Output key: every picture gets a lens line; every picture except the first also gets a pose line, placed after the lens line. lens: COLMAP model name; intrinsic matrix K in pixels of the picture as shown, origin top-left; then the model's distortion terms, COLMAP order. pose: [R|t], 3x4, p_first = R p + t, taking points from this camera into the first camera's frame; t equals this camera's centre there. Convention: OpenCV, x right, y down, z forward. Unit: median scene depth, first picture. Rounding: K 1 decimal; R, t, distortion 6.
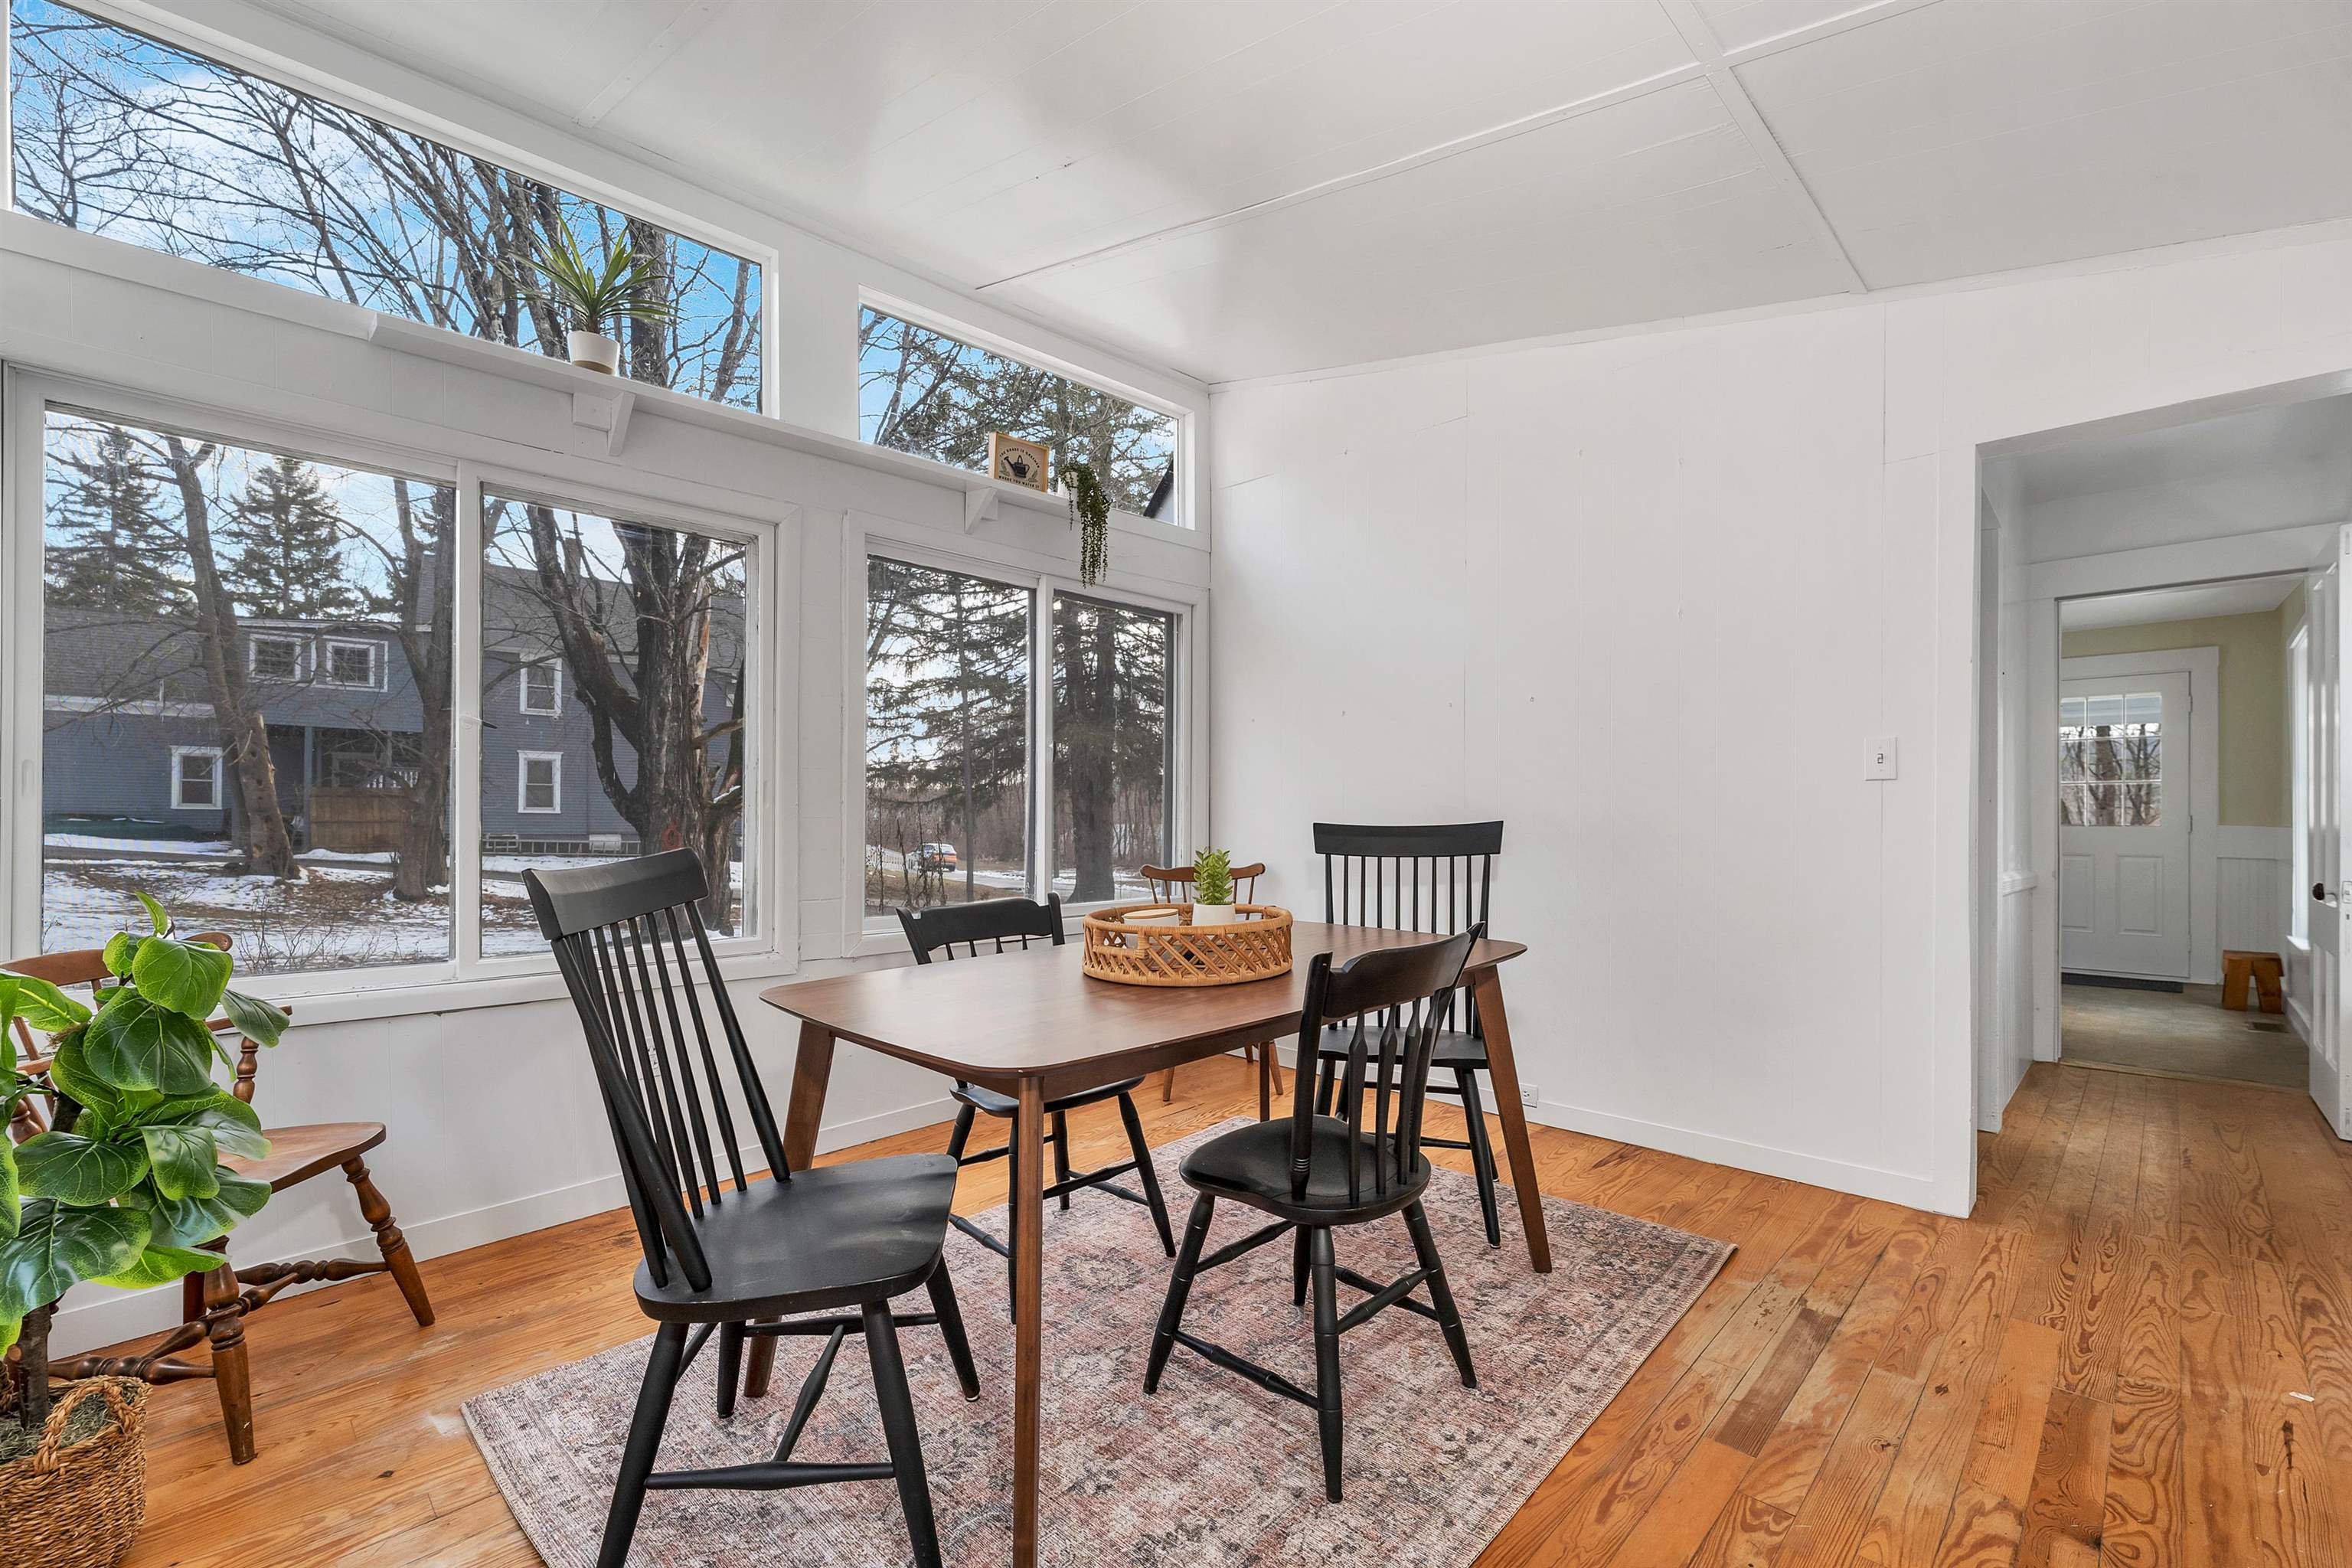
lens RADIAL K [[987.7, 0, 1176.5], [0, 987.7, 794.7], [0, 0, 1]] dist [0.001461, -0.000224]
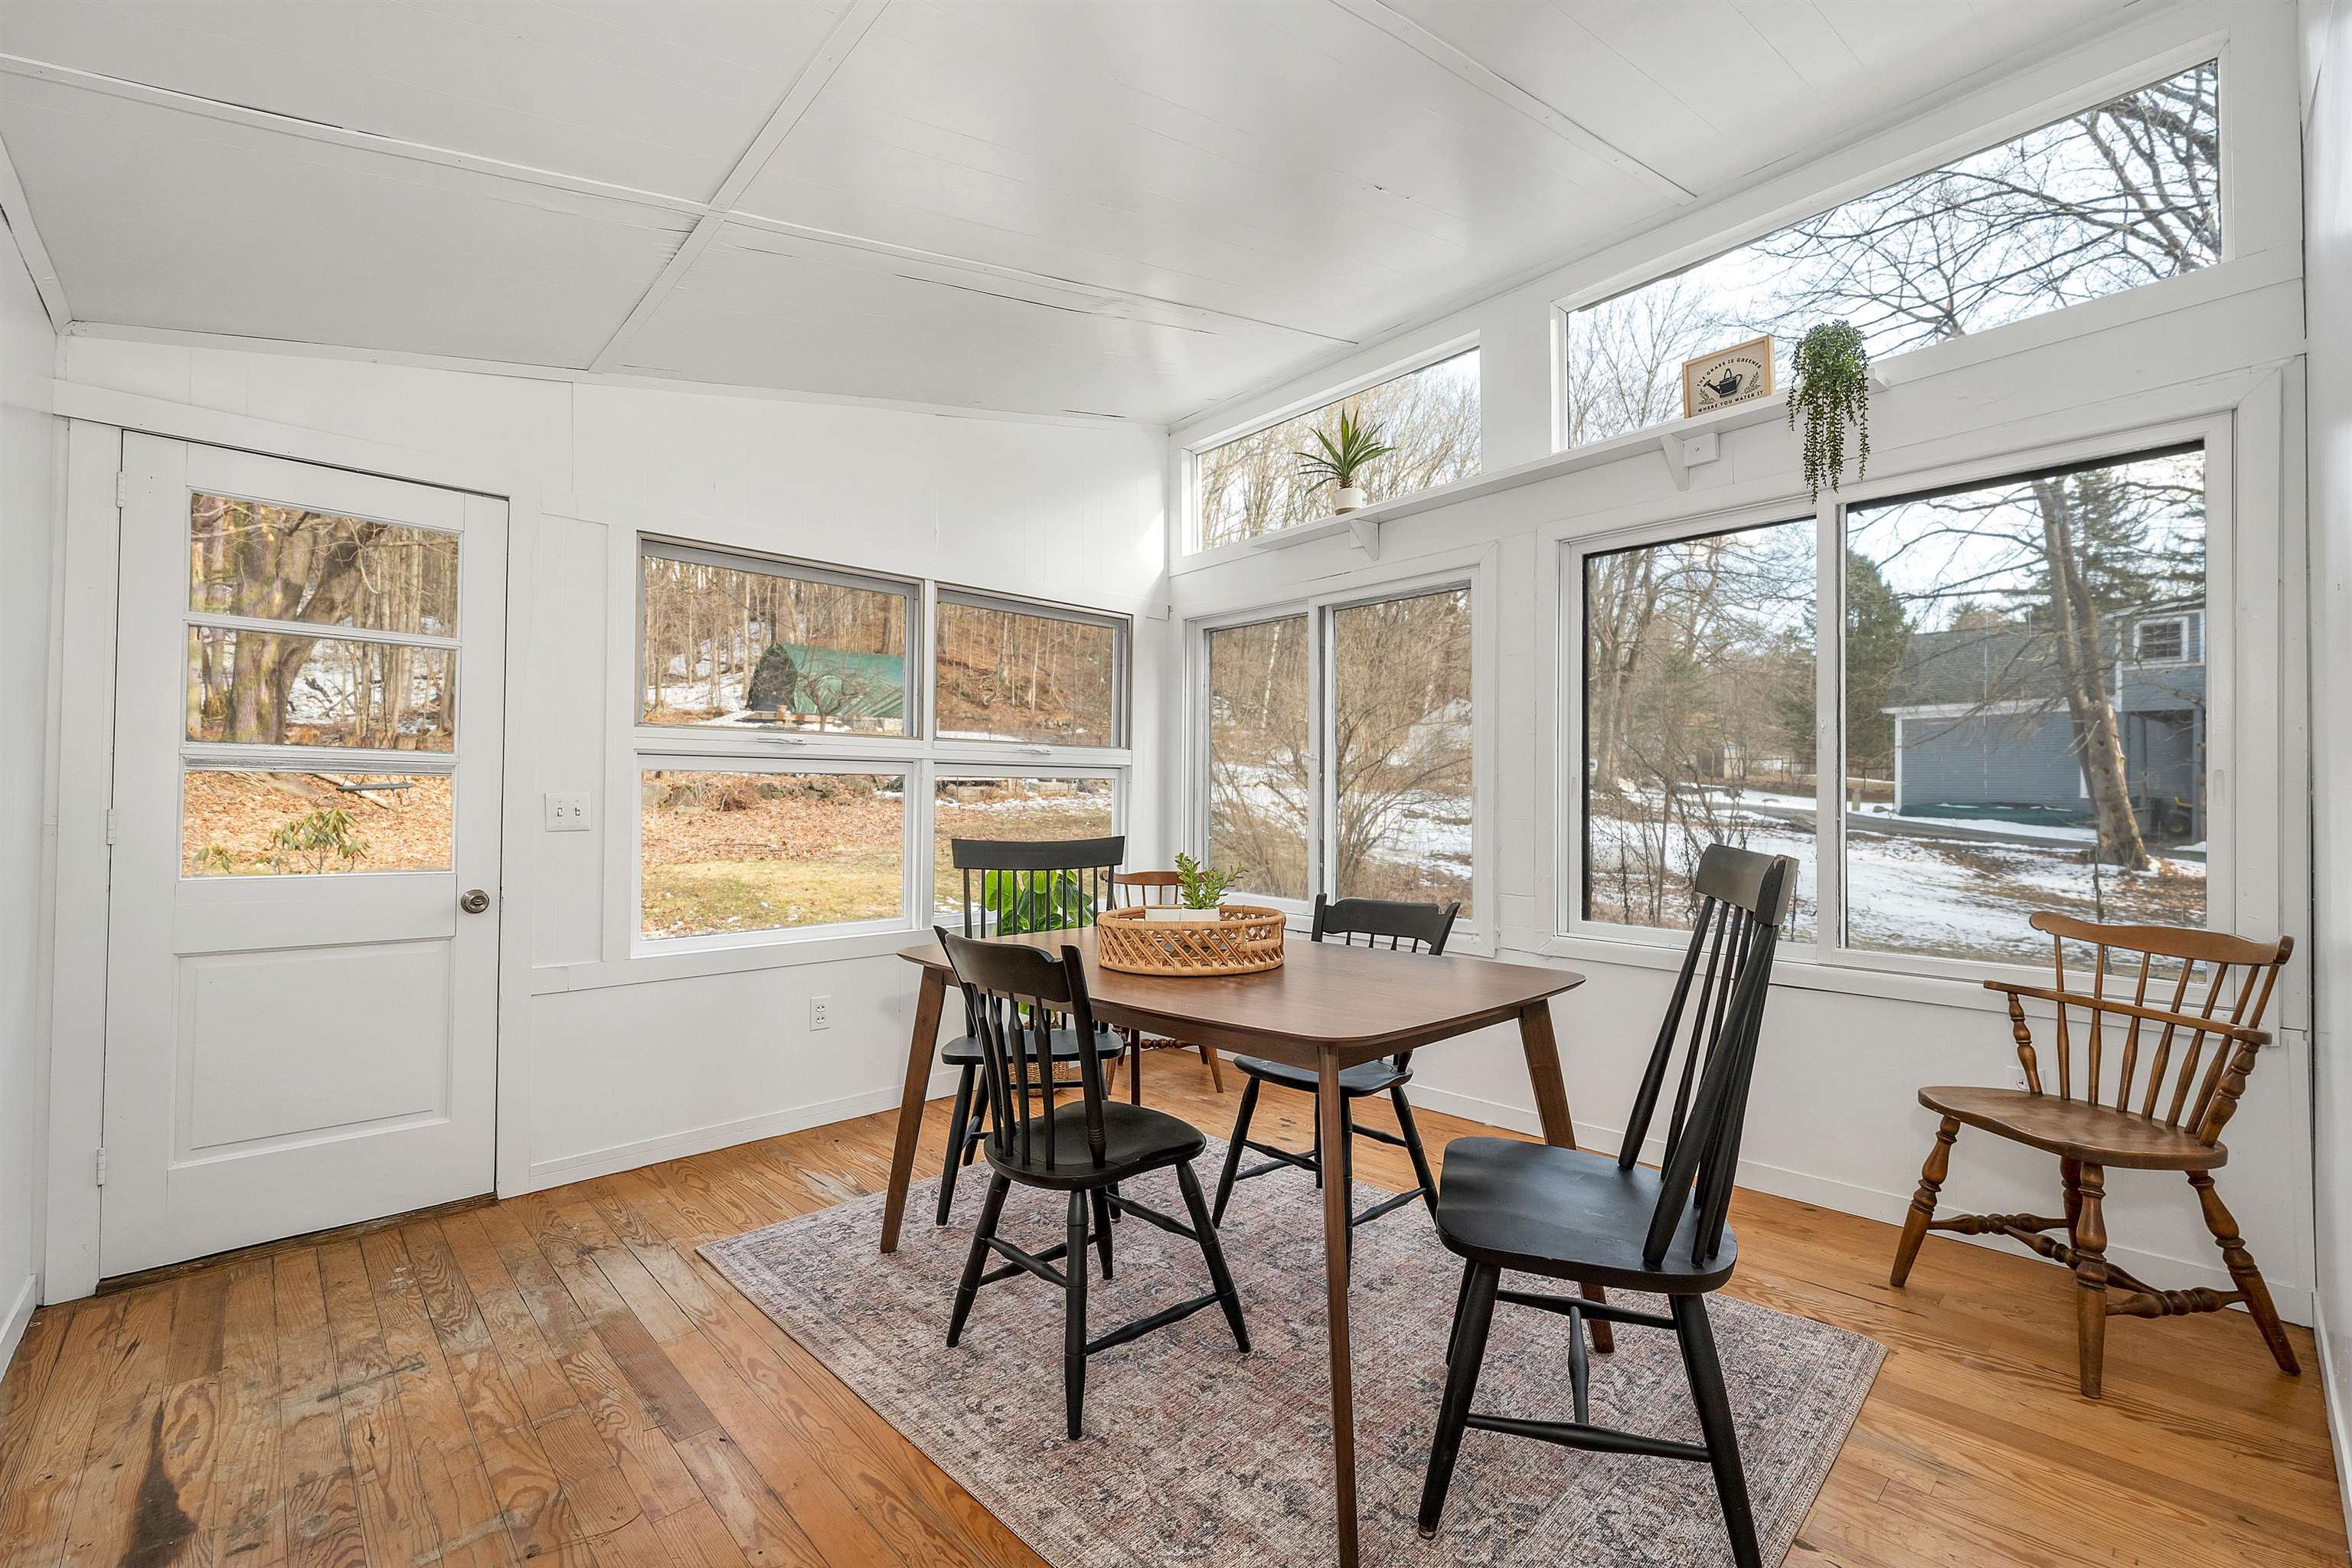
lens RADIAL K [[977.7, 0, 1178.6], [0, 977.7, 732.7], [0, 0, 1]] dist [-0.000480, -0.000125]
pose [[-0.022808, -0.066897, -0.997499, 0.093553], [0.015592, 0.997614, -0.067261, -0.000213], [0.999618, -0.017087, -0.021711, 0.083755]]
